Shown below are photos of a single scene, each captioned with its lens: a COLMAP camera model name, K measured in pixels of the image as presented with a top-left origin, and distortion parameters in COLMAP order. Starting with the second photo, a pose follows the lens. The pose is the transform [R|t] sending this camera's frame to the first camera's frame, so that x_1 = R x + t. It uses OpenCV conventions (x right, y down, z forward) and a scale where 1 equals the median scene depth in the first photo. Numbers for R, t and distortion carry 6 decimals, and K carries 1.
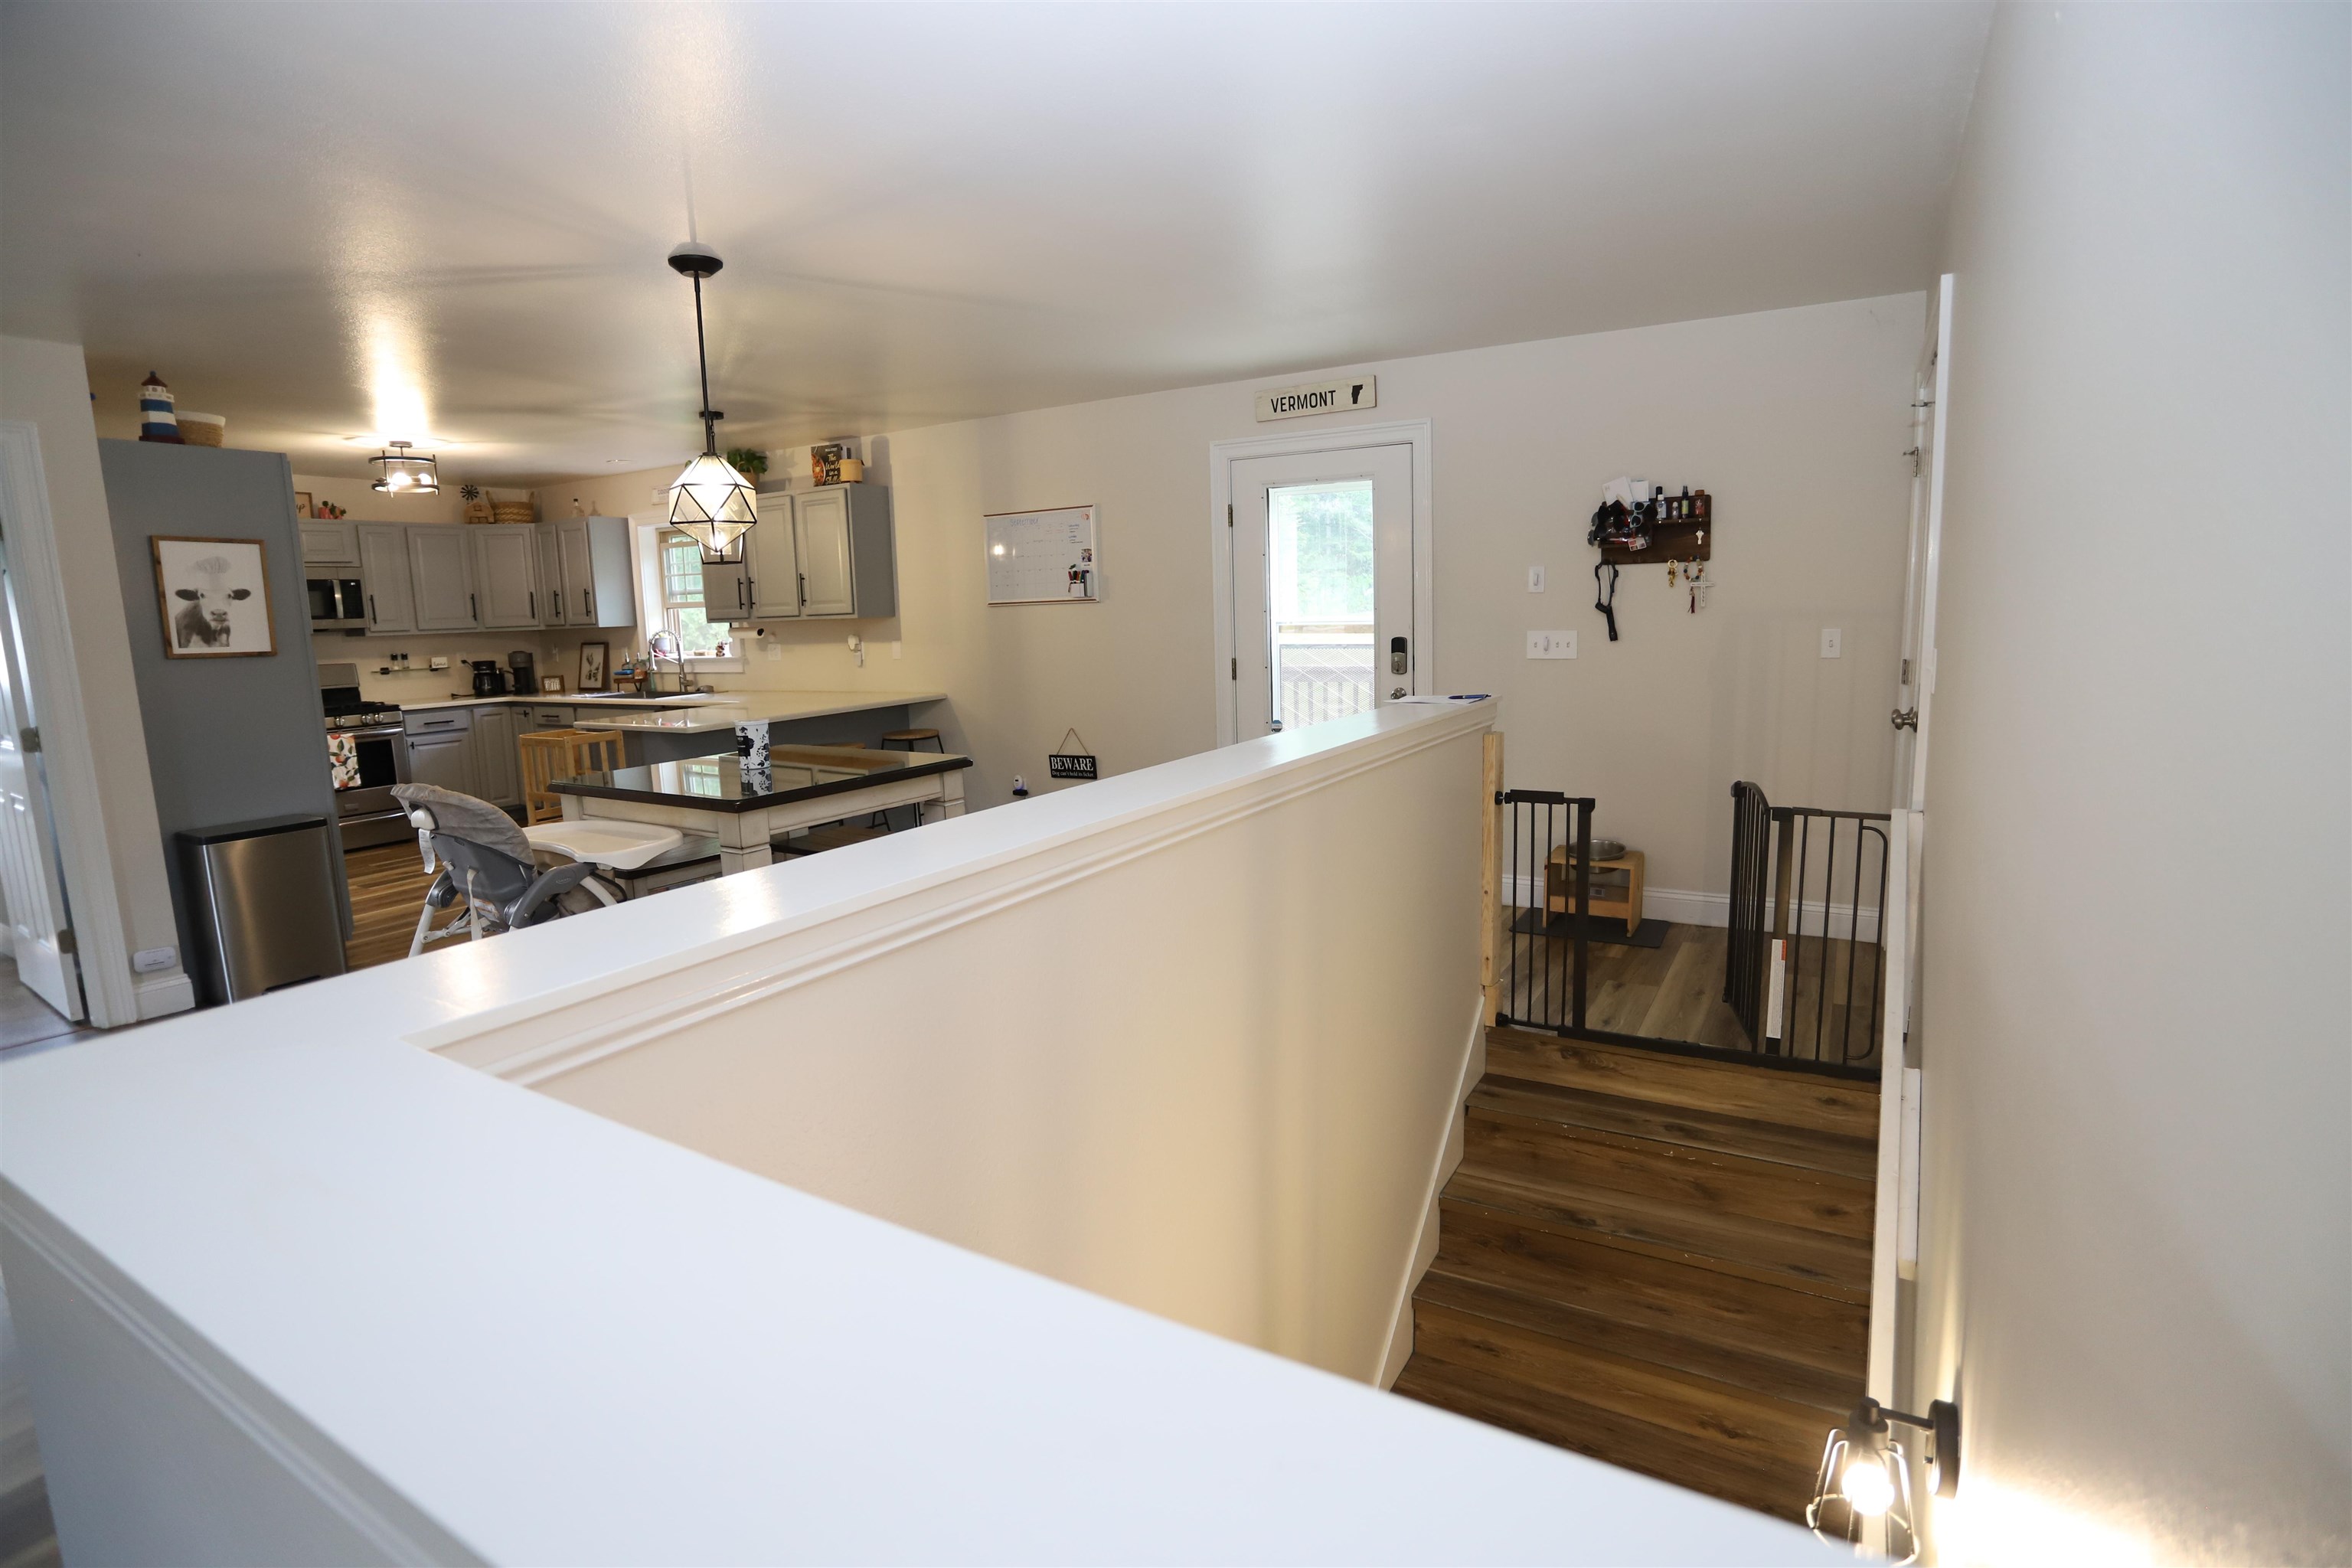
lens RADIAL K [[1155.1, 0, 1163.9], [0, 1155.1, 779.7], [0, 0, 1]] dist [-0.059438, 0.026980]
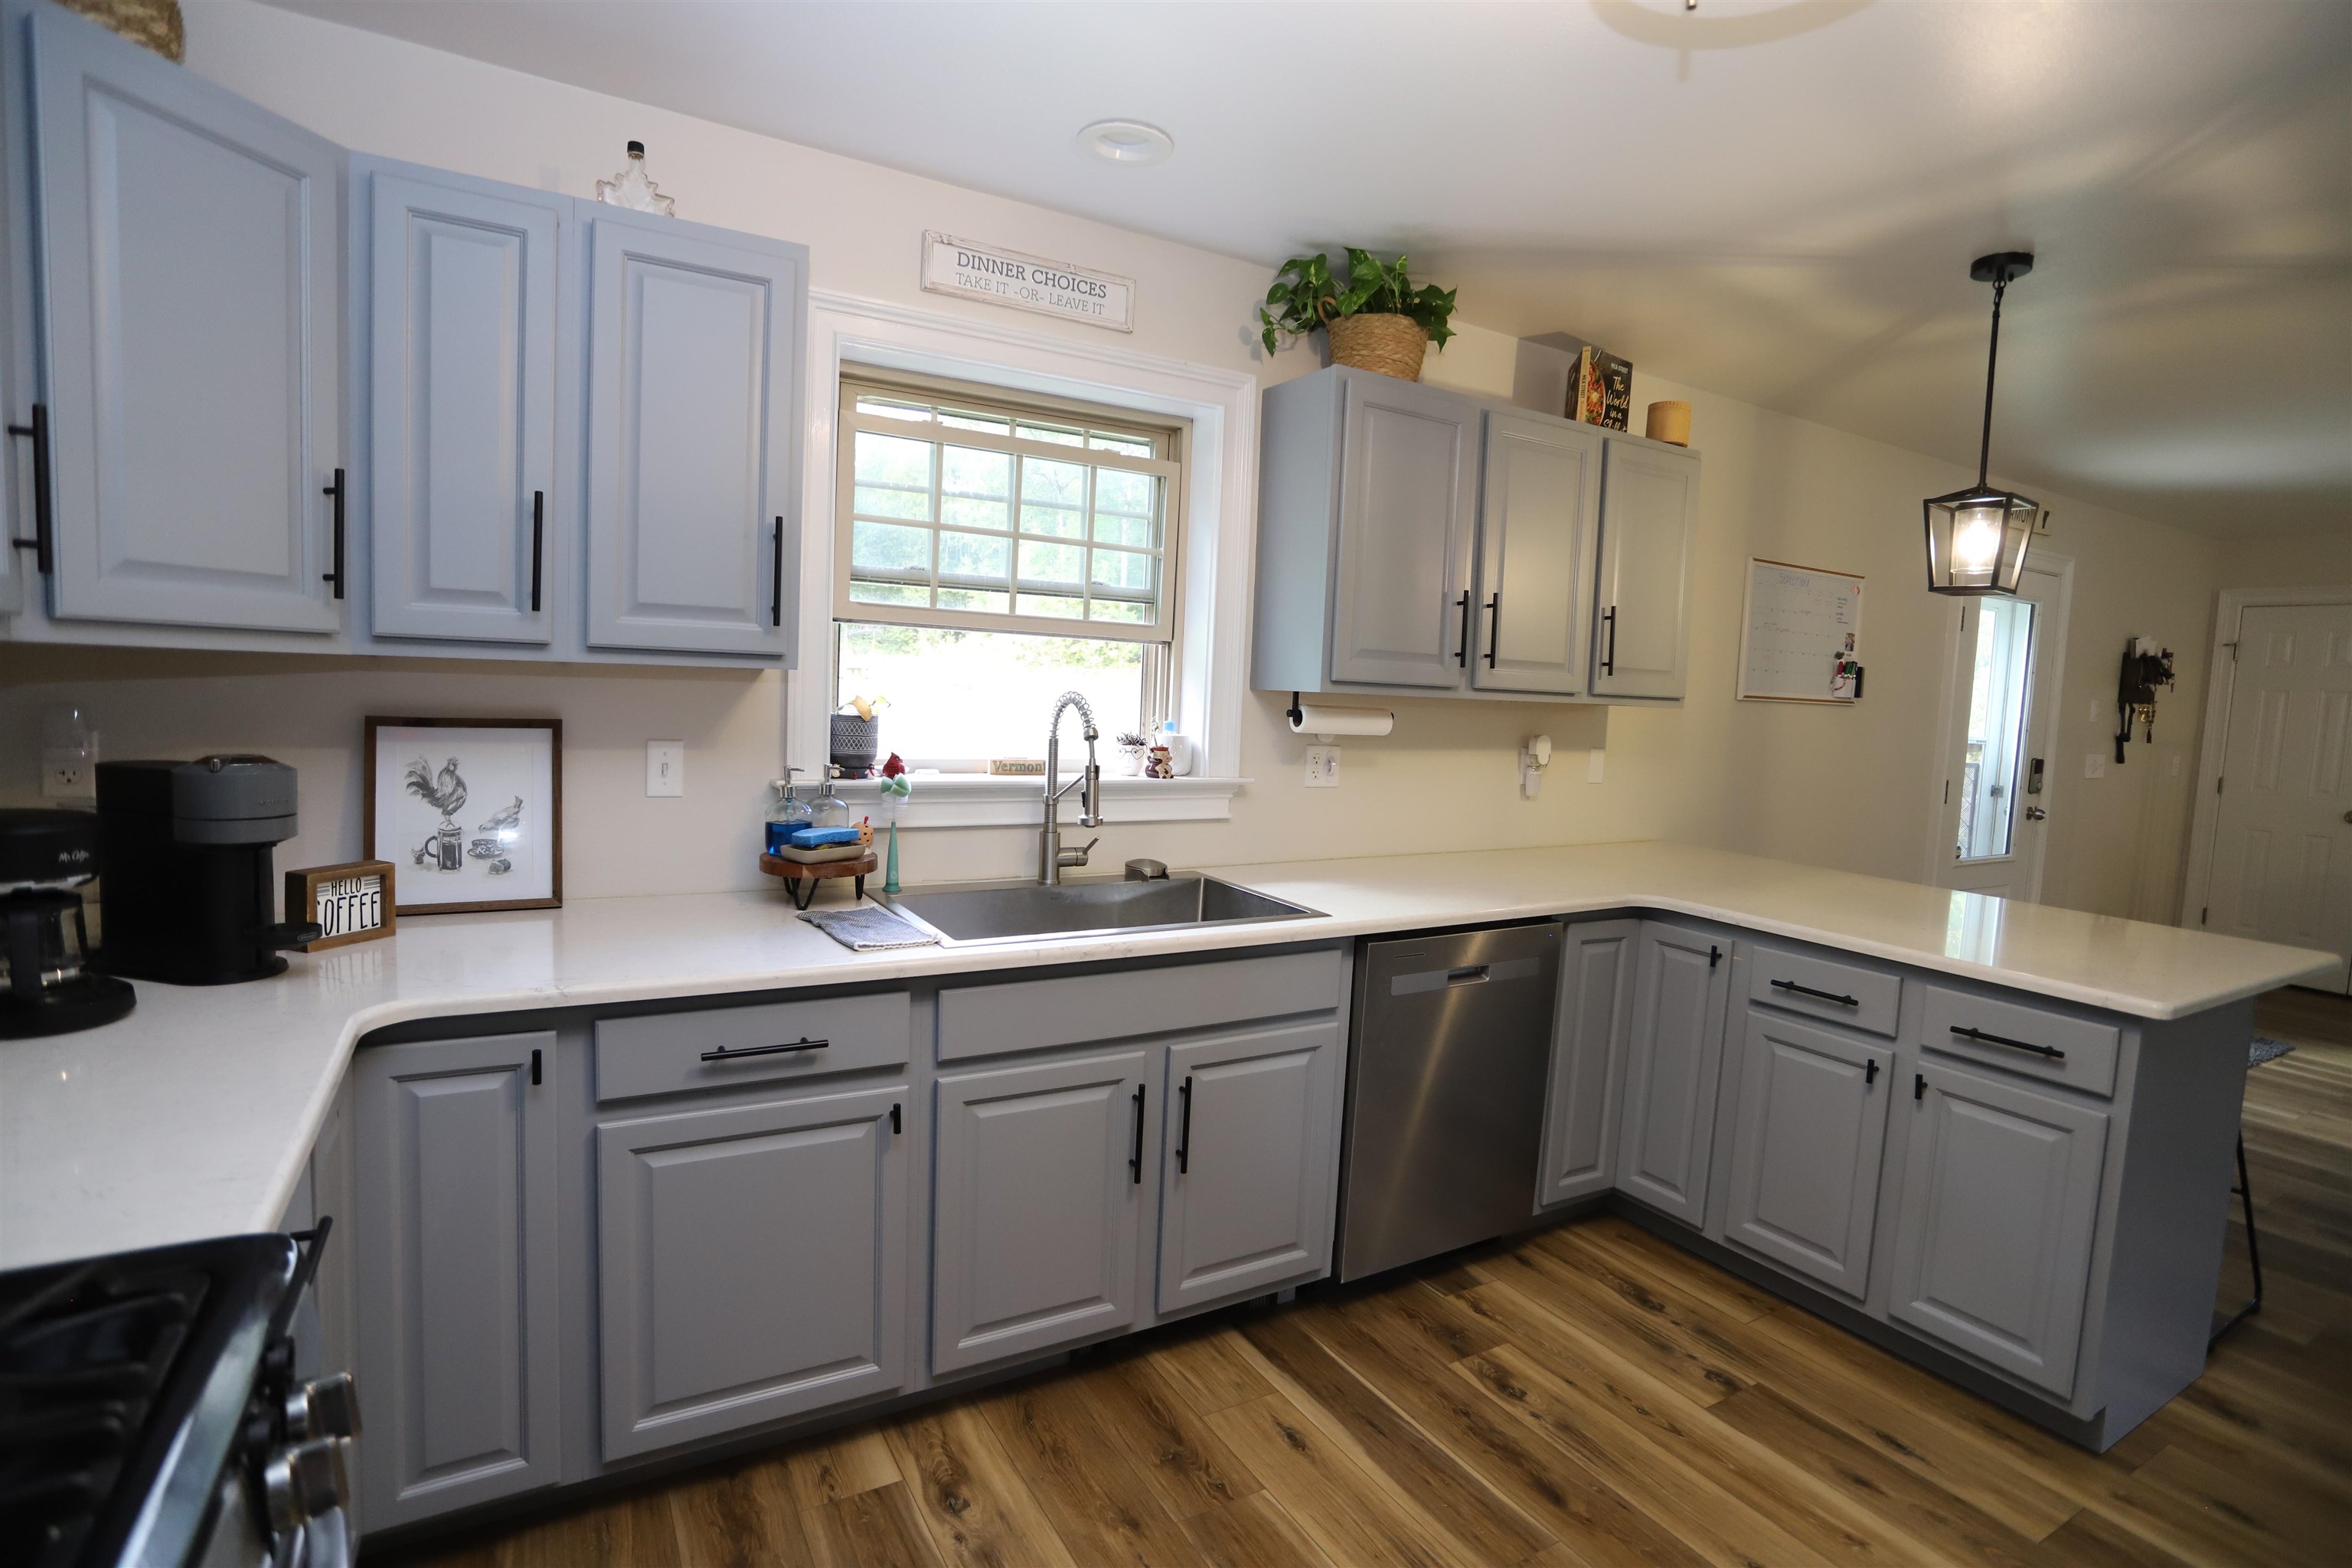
lens RADIAL K [[1155.1, 0, 1166.1], [0, 1155.1, 768.9], [0, 0, 1]] dist [-0.059438, 0.026980]
pose [[0.464664, -0.013679, 0.885382, -0.881930], [0.075636, 0.996839, -0.024294, -0.125332], [-0.882251, 0.078256, 0.464230, 1.024521]]
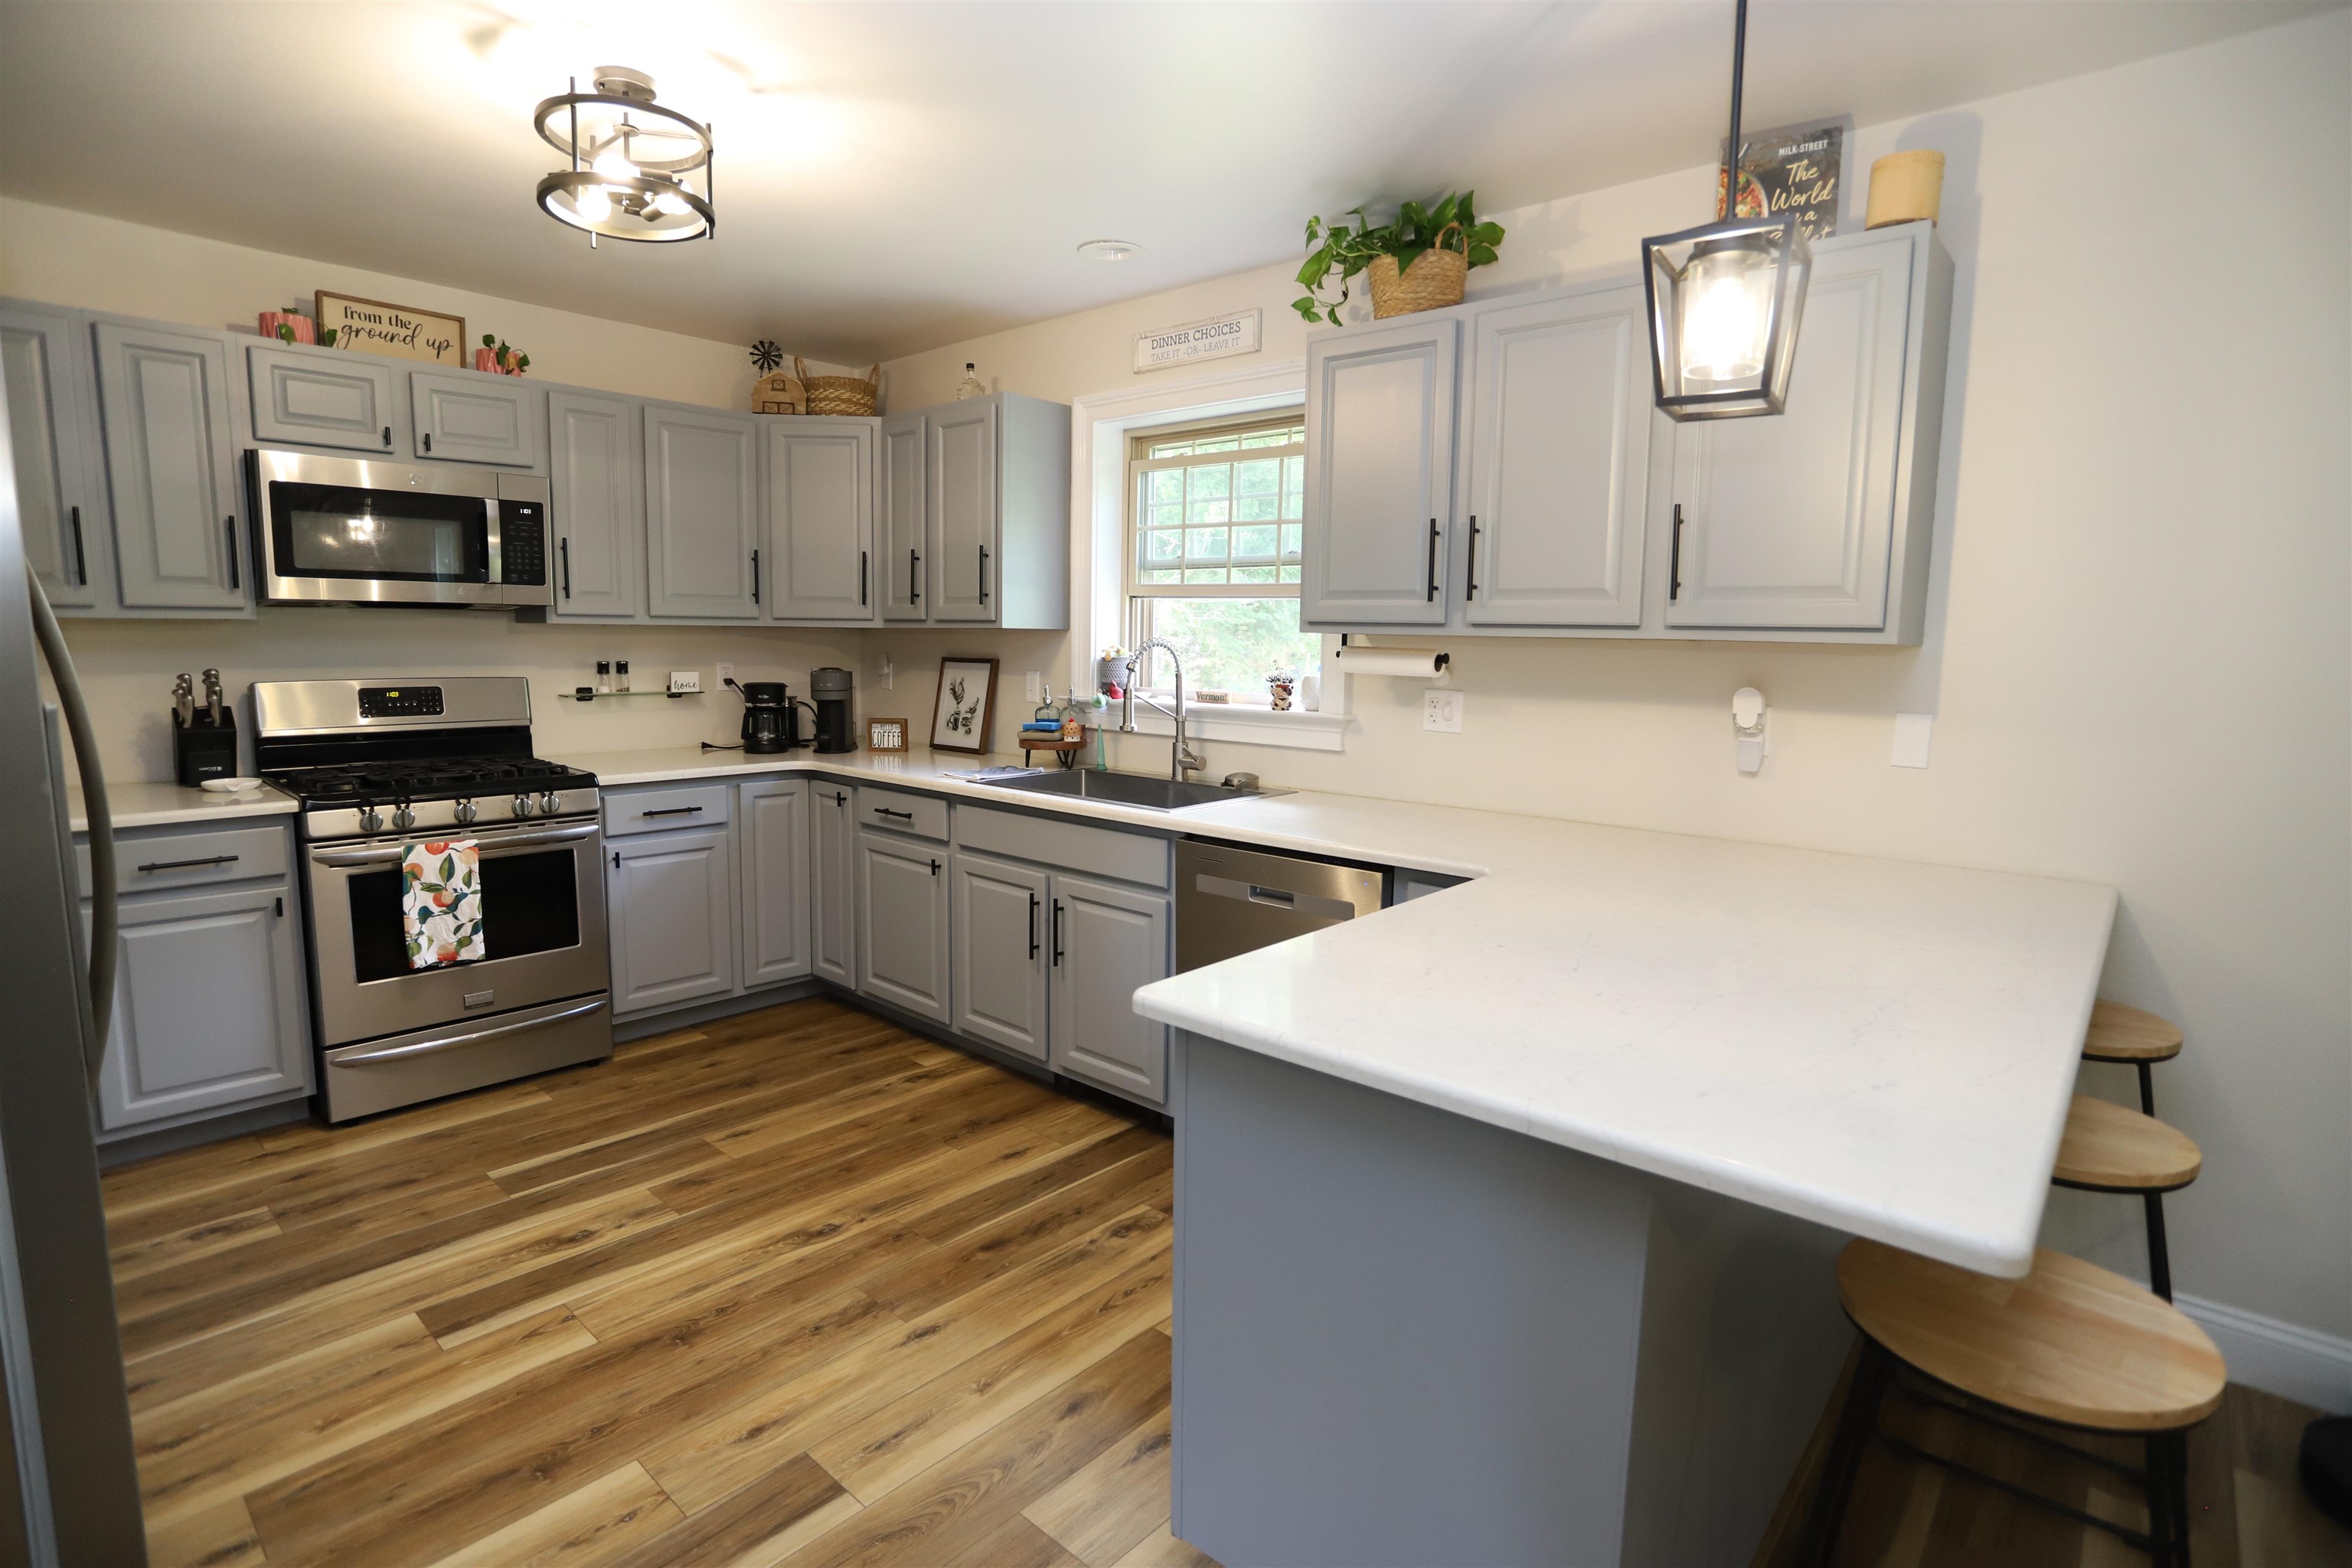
lens RADIAL K [[1155.1, 0, 1185.0], [0, 1155.1, 765.6], [0, 0, 1]] dist [-0.059438, 0.026980]
pose [[0.984424, 0.067517, -0.162327, -0.433335], [-0.073626, 0.996775, -0.031911, -0.086049], [0.159648, 0.043366, 0.986221, 0.692724]]
